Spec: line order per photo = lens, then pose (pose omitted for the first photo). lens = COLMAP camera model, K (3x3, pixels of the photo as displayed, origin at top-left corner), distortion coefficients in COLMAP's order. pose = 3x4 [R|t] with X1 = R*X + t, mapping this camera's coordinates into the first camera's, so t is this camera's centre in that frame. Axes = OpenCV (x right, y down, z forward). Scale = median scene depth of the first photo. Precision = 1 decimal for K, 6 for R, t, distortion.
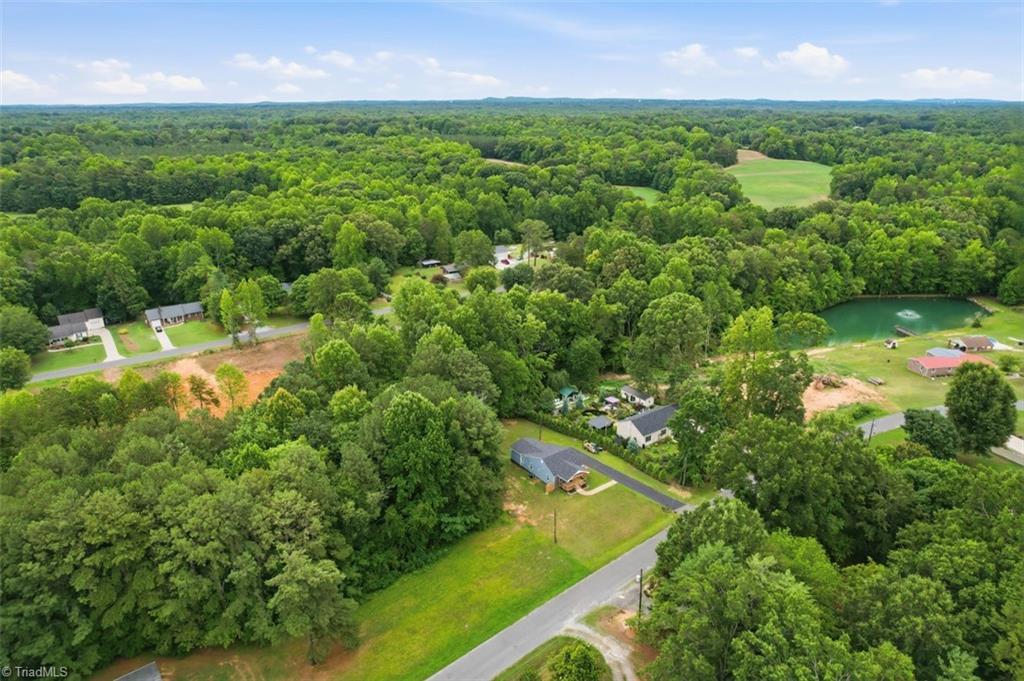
lens RADIAL K [[656.8, 0, 512.0], [0, 656.8, 340.5], [0, 0, 1]] dist [-0.071054, 0.062754]
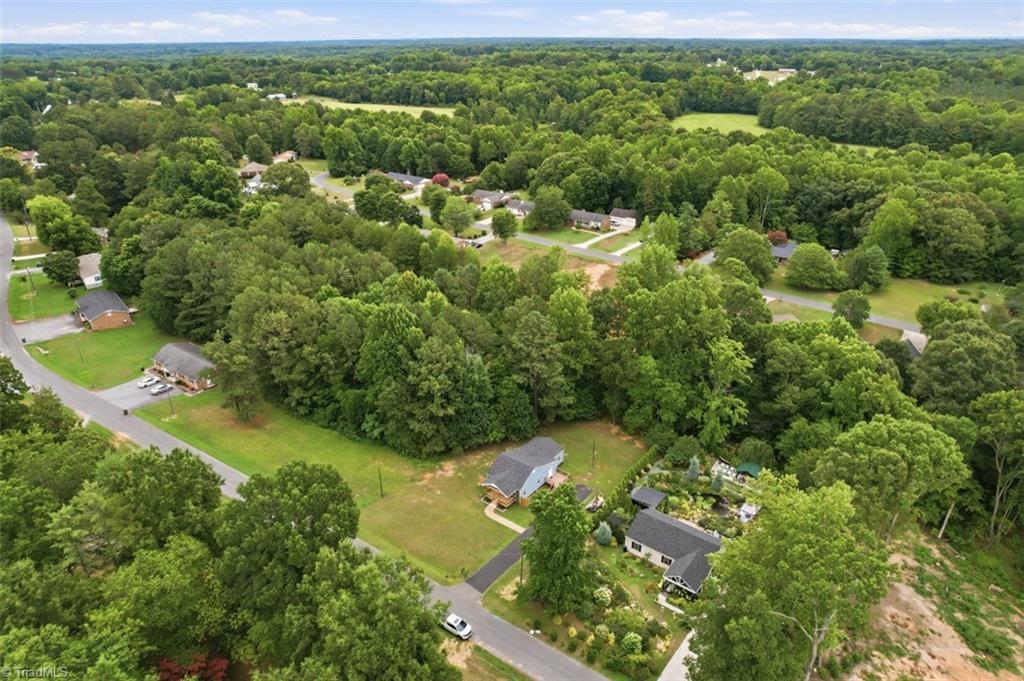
lens RADIAL K [[656.8, 0, 512.0], [0, 656.8, 340.5], [0, 0, 1]] dist [-0.071054, 0.062754]
pose [[0.263559, 0.412461, -0.872016, 0.780362], [-0.328568, 0.888308, 0.320861, -0.255167], [0.906962, 0.201951, 0.369643, 0.657738]]
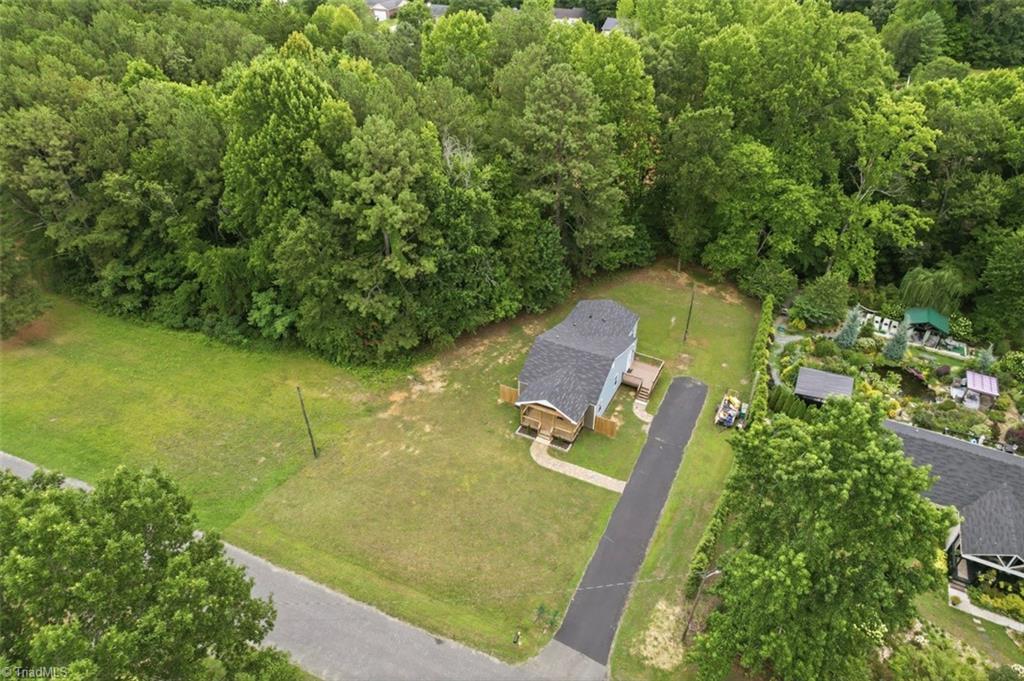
lens RADIAL K [[656.8, 0, 512.0], [0, 656.8, 340.5], [0, 0, 1]] dist [-0.071054, 0.062754]
pose [[0.442711, 0.522942, -0.728381, 0.379737], [-0.302754, 0.851795, 0.427534, -0.010761], [0.844007, 0.031246, 0.535422, 0.746038]]
